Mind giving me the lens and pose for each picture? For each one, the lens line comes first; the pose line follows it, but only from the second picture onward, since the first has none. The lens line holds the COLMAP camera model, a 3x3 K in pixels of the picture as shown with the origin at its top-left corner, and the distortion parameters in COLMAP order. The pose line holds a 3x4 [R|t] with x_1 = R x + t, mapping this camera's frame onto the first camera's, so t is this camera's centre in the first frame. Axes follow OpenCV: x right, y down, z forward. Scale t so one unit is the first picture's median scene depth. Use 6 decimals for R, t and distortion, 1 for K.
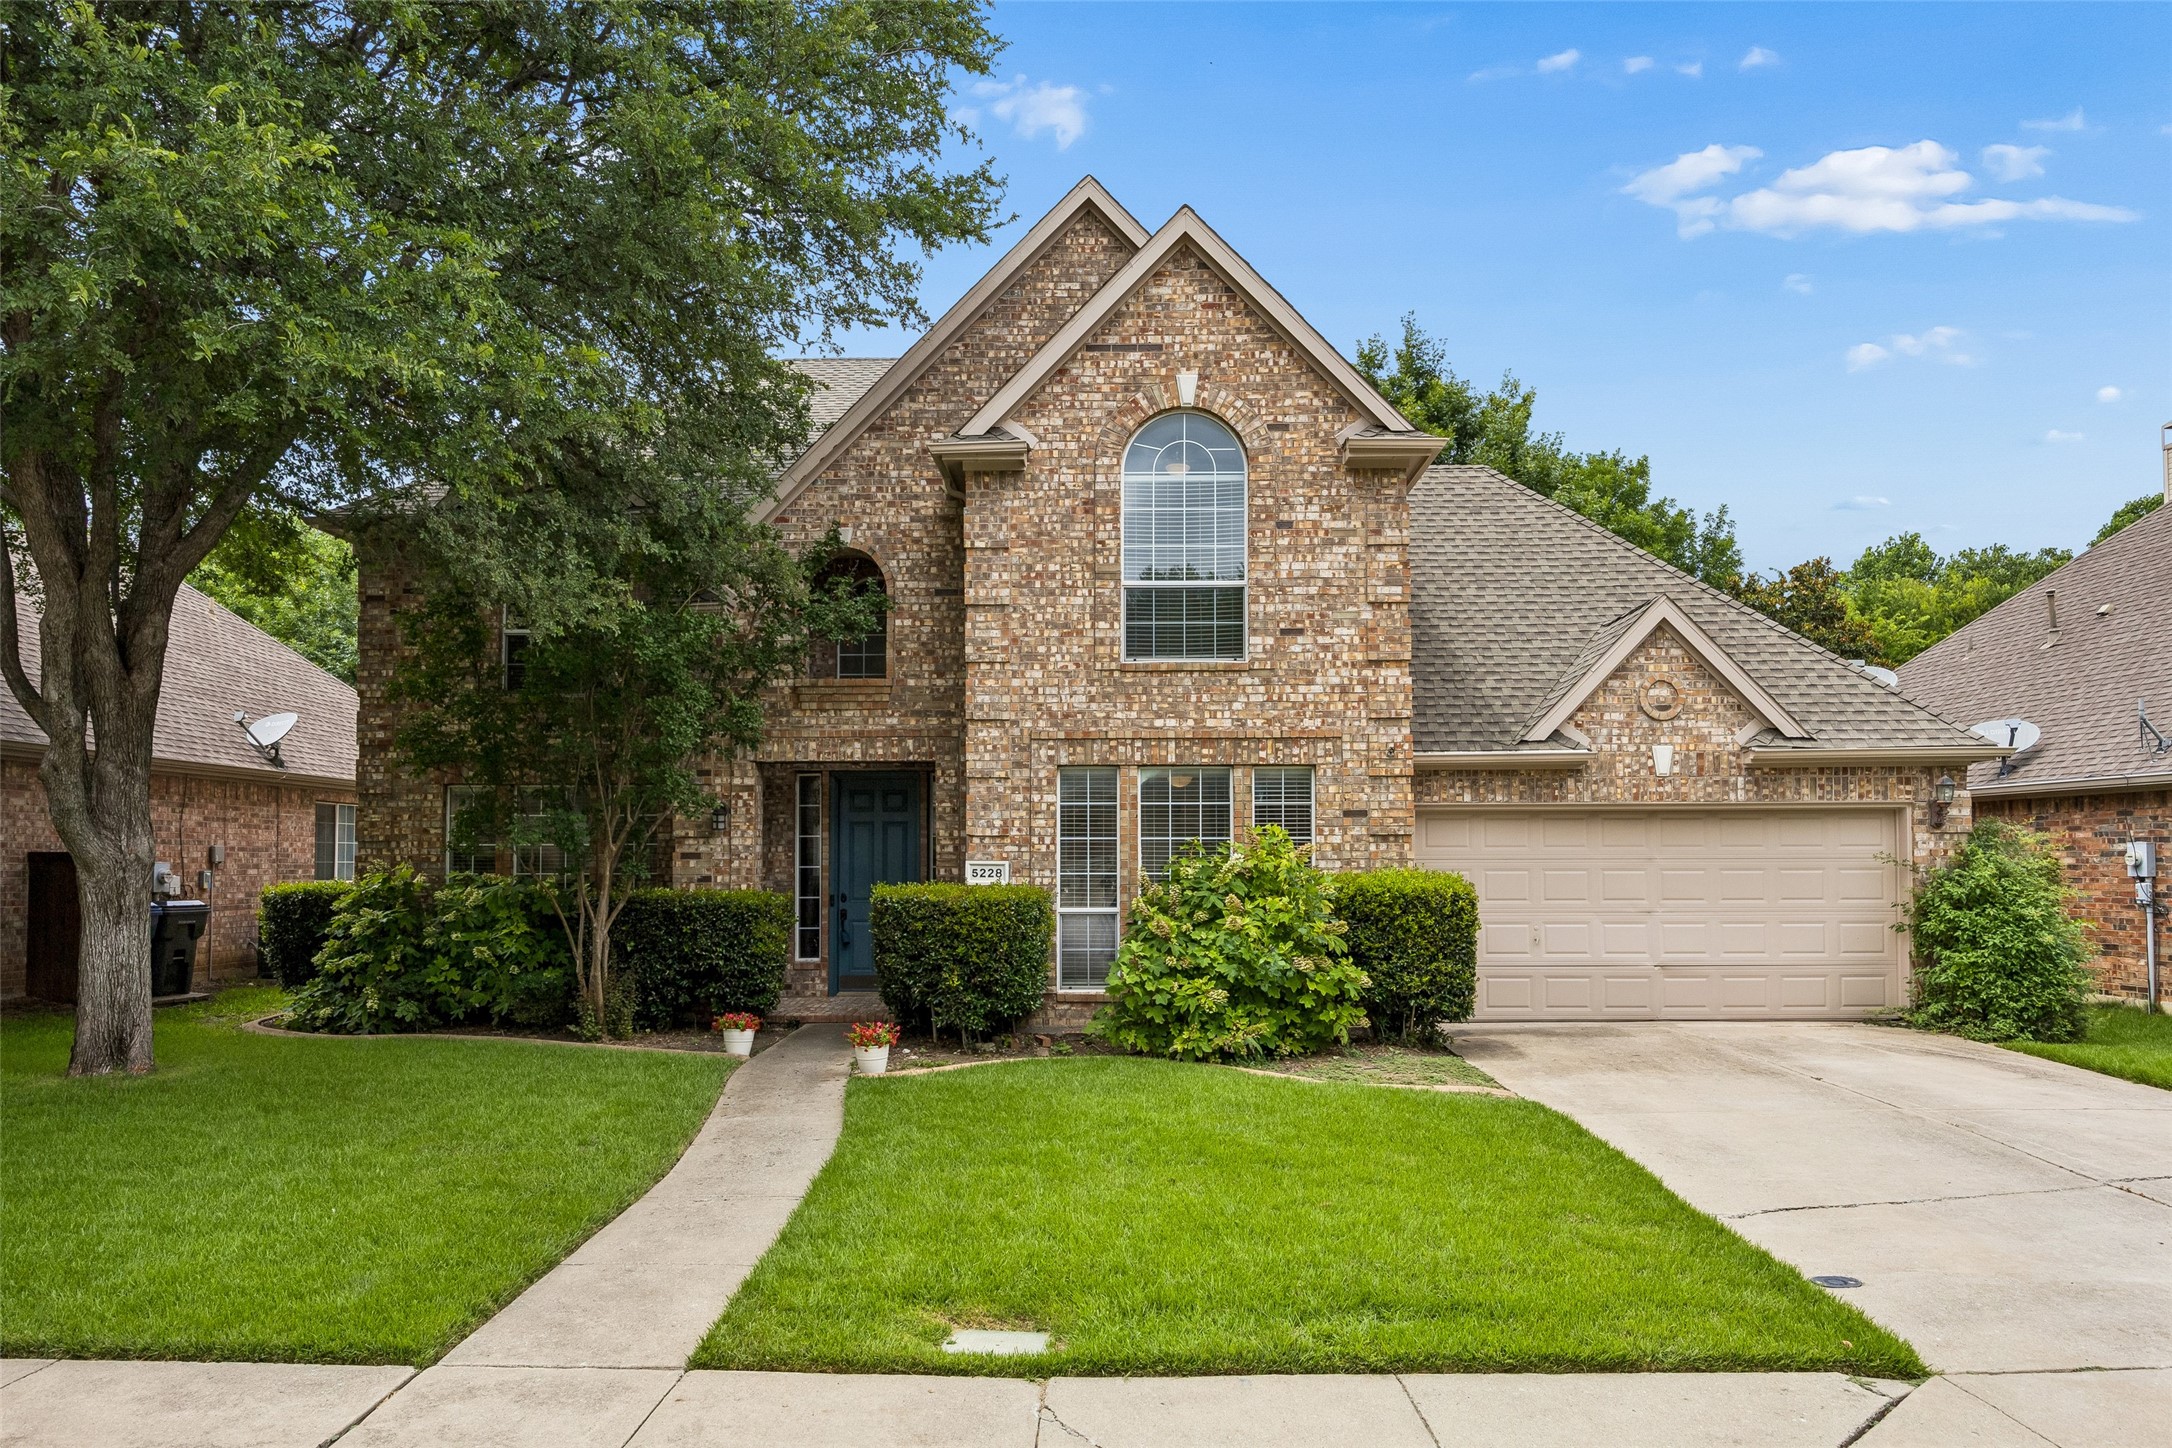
lens RADIAL K [[1388.3, 0, 1097.7], [0, 1388.3, 657.4], [0, 0, 1]] dist [-0.006226, 0.001203]
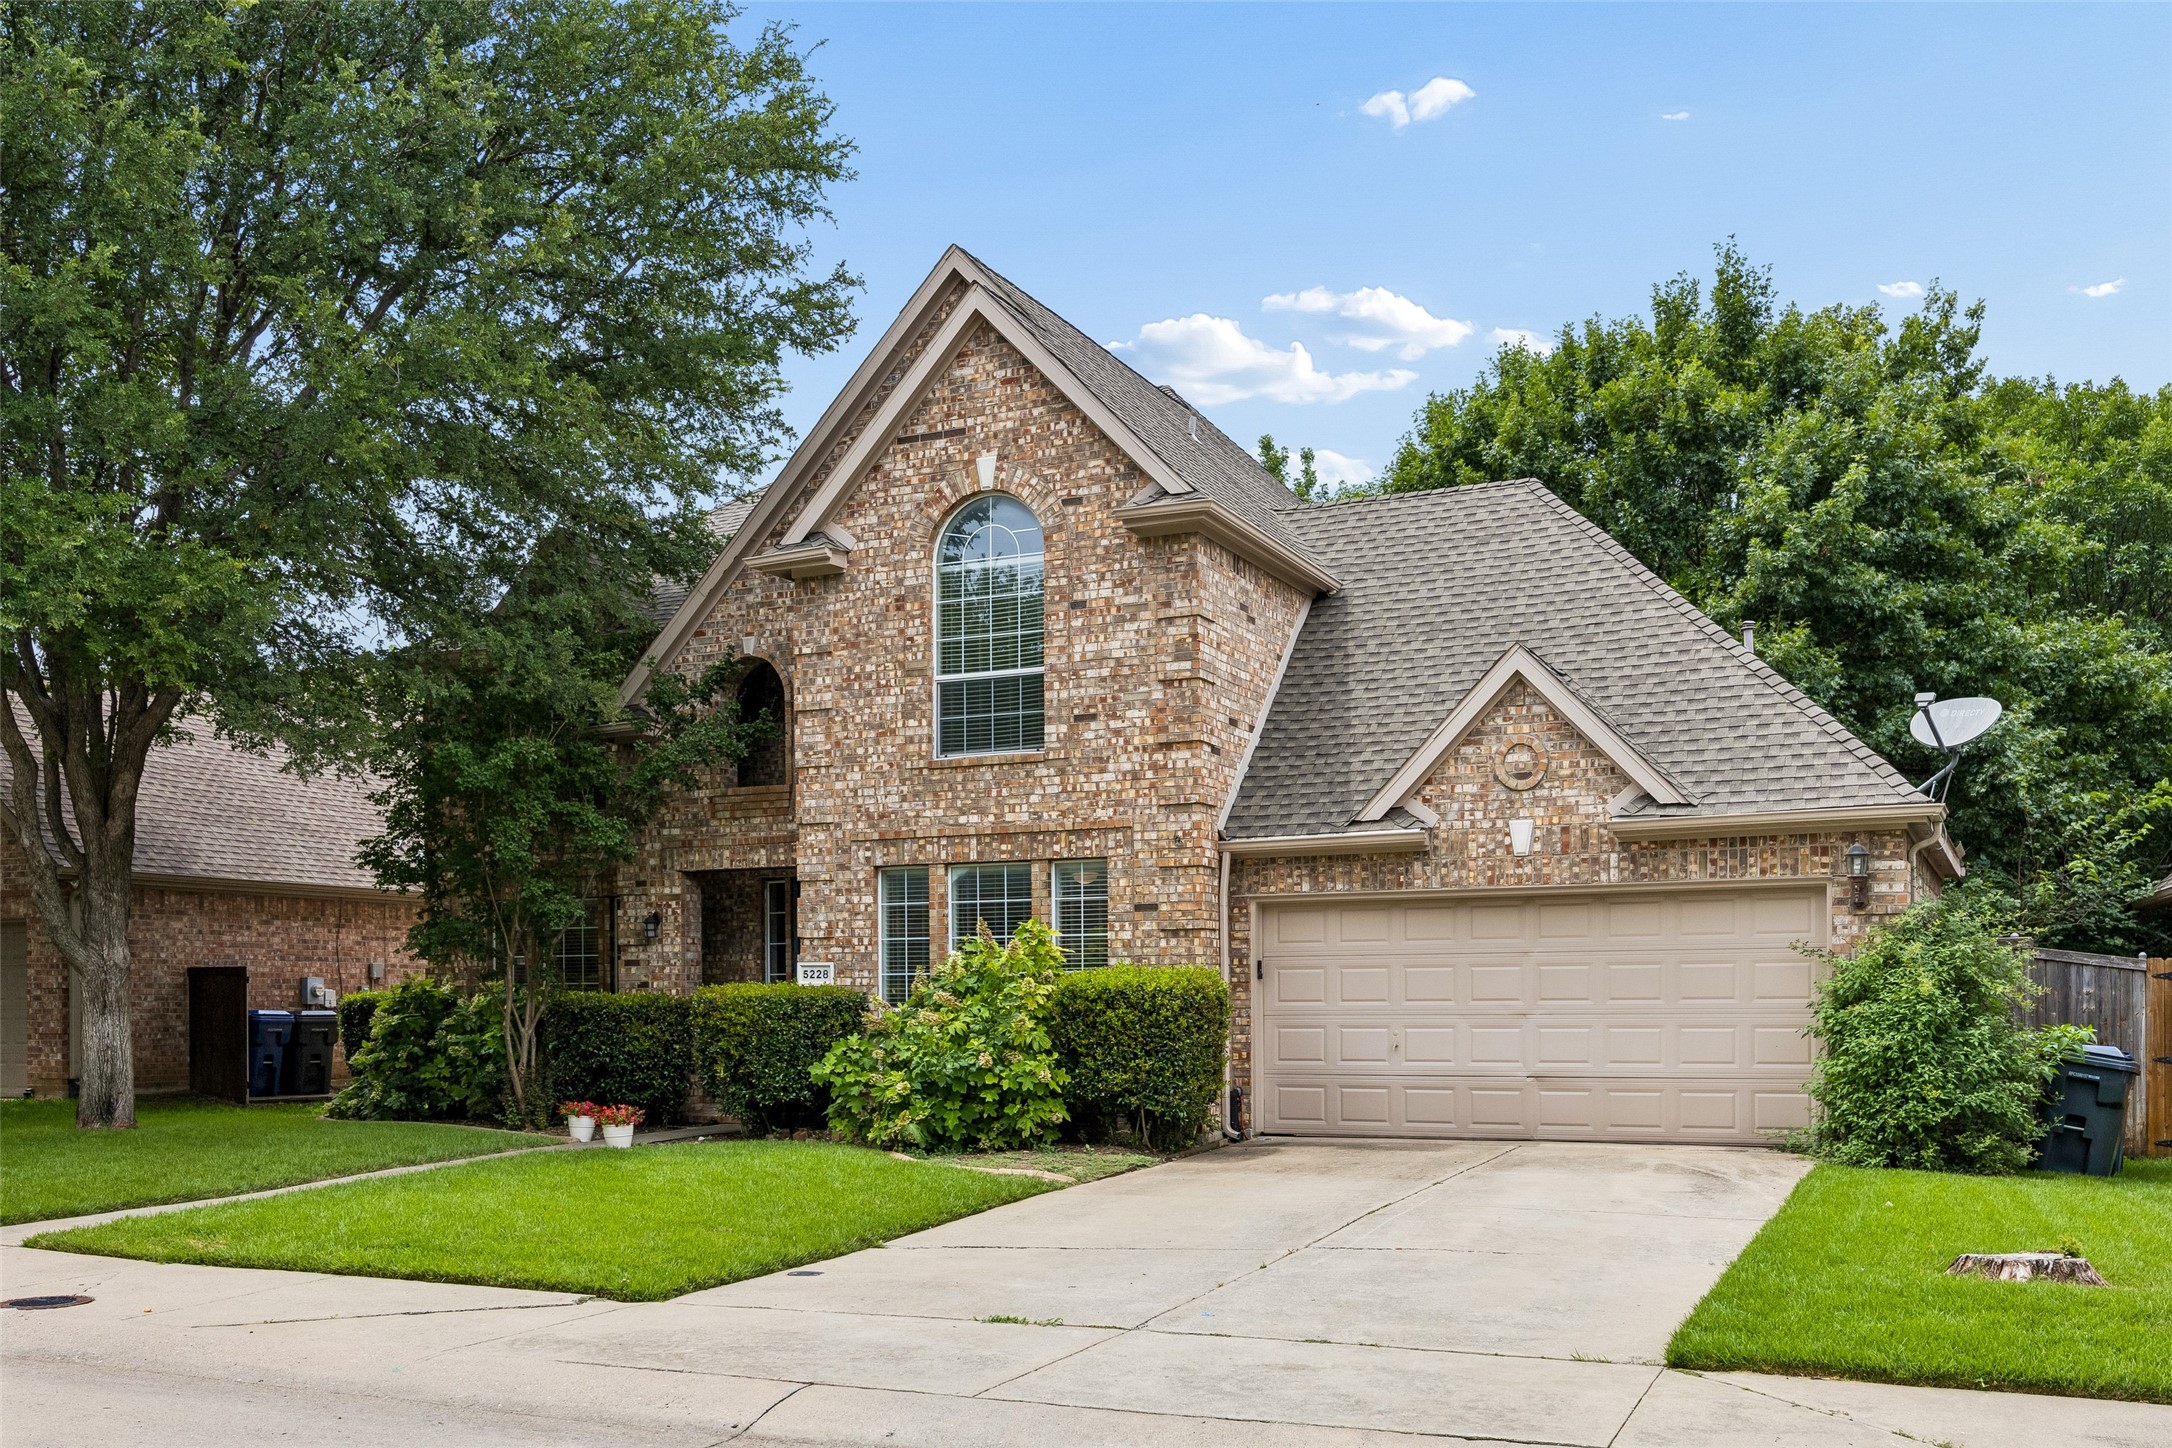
lens RADIAL K [[1974.5, 0, 1085.0], [0, 1974.5, 724.7], [0, 0, 1]] dist [-0.002997, 0.000000]
pose [[0.907471, -0.062128, -0.415495, 0.686933], [0.065743, 0.997821, -0.005616, -0.005956], [0.414938, -0.022219, 0.909578, -0.222900]]
